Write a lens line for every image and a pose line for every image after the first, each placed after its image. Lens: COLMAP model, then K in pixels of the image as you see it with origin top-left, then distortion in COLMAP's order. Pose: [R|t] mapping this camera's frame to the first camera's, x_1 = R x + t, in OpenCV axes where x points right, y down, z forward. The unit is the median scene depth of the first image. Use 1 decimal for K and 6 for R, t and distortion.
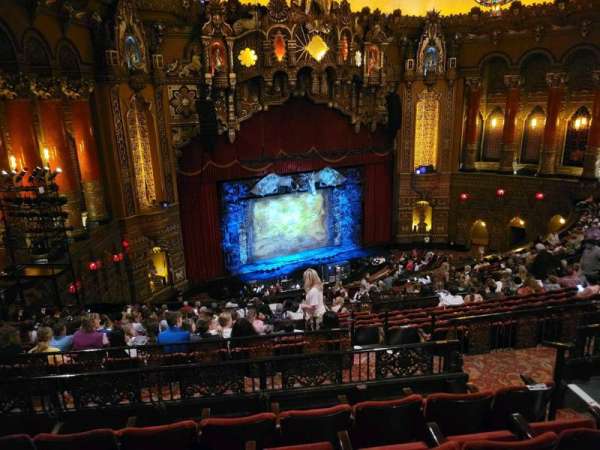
lens RADIAL K [[456.5, 0, 300.0], [0, 456.5, 225.0], [0, 0, 1]] dist [-0.003909, 0.001423]
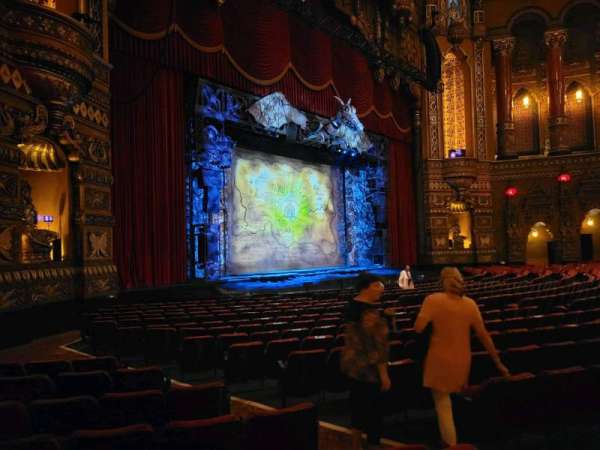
lens RADIAL K [[446.6, 0, 299.0], [0, 446.6, 229.8], [0, 0, 1]] dist [0.029013, -0.001310]
pose [[0.945081, 0.019923, 0.326228, -0.200584], [0.089693, 0.944009, -0.317493, 0.202955], [-0.314287, 0.329317, 0.890378, 0.536680]]
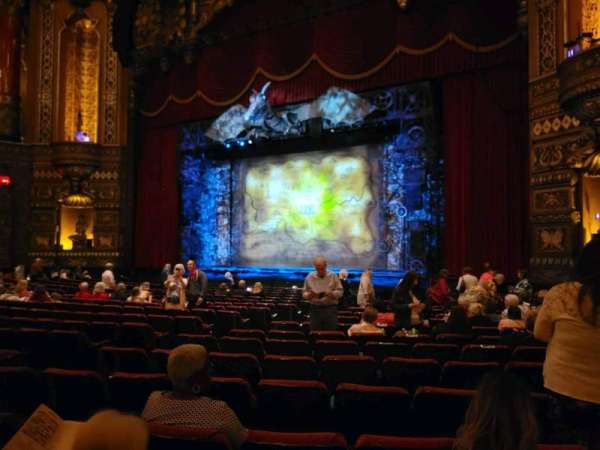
lens RADIAL K [[451.2, 0, 301.2], [0, 451.2, 228.2], [0, 0, 1]] dist [0.024120, -0.004206]
pose [[0.532789, -0.005828, -0.846228, 0.463825], [-0.255956, 0.952030, -0.167708, 0.115001], [0.806611, 0.305951, 0.505739, 0.769207]]
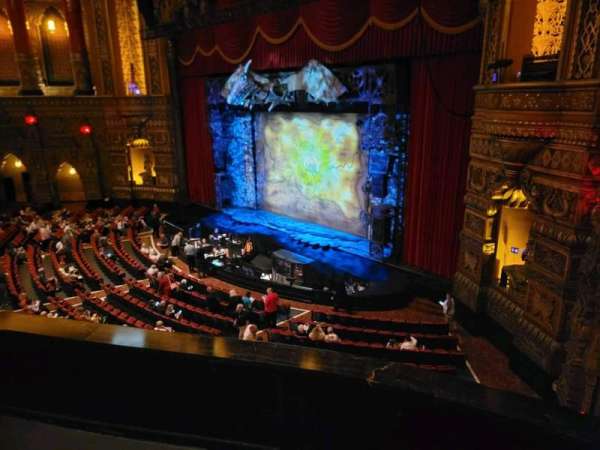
lens RADIAL K [[450.3, 0, 291.7], [0, 450.3, 230.3], [0, 0, 1]] dist [0.026352, -0.000581]
pose [[0.224794, 0.299742, -0.927158, 0.561766], [-0.260456, 0.935373, 0.239249, -0.065877], [0.938952, 0.187702, 0.288336, 0.875607]]
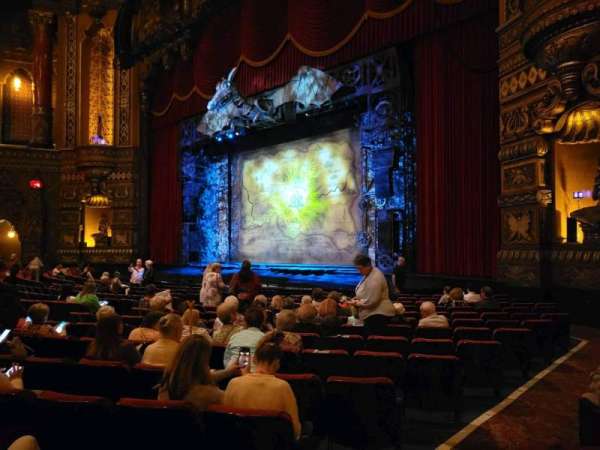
lens RADIAL K [[446.6, 0, 299.0], [0, 446.6, 229.8], [0, 0, 1]] dist [0.029013, -0.001310]
pose [[0.323719, -0.007730, -0.946122, 0.487148], [-0.270565, 0.957452, -0.100397, 0.078459], [0.906642, 0.288488, 0.307855, 0.907513]]
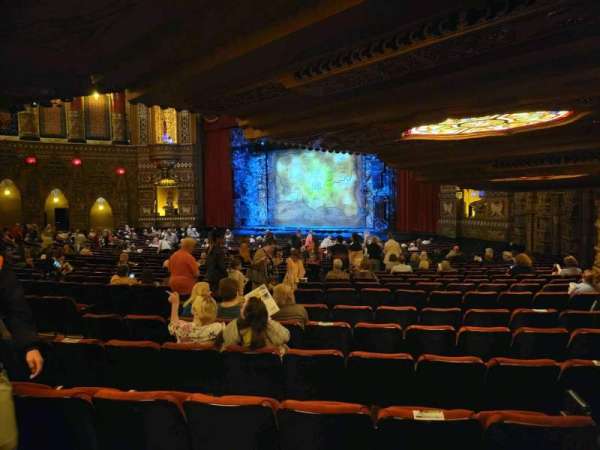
lens RADIAL K [[446.2, 0, 292.6], [0, 446.2, 221.4], [0, 0, 1]] dist [0.028120, -0.005006]
pose [[0.390826, 0.061436, -0.918412, 0.727439], [-0.250273, 0.967273, -0.041798, 0.102451], [0.885787, 0.246189, 0.393411, 0.710149]]
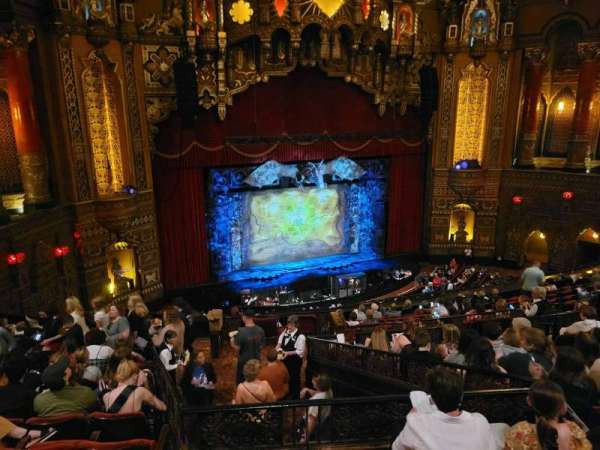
lens RADIAL K [[456.2, 0, 287.5], [0, 456.2, 223.0], [0, 0, 1]] dist [0.007657, -0.008261]
pose [[0.992011, 0.044202, -0.118158, 0.064559], [-0.047142, 0.998641, -0.022202, 0.015240], [0.117016, 0.027595, 0.992747, 0.181119]]
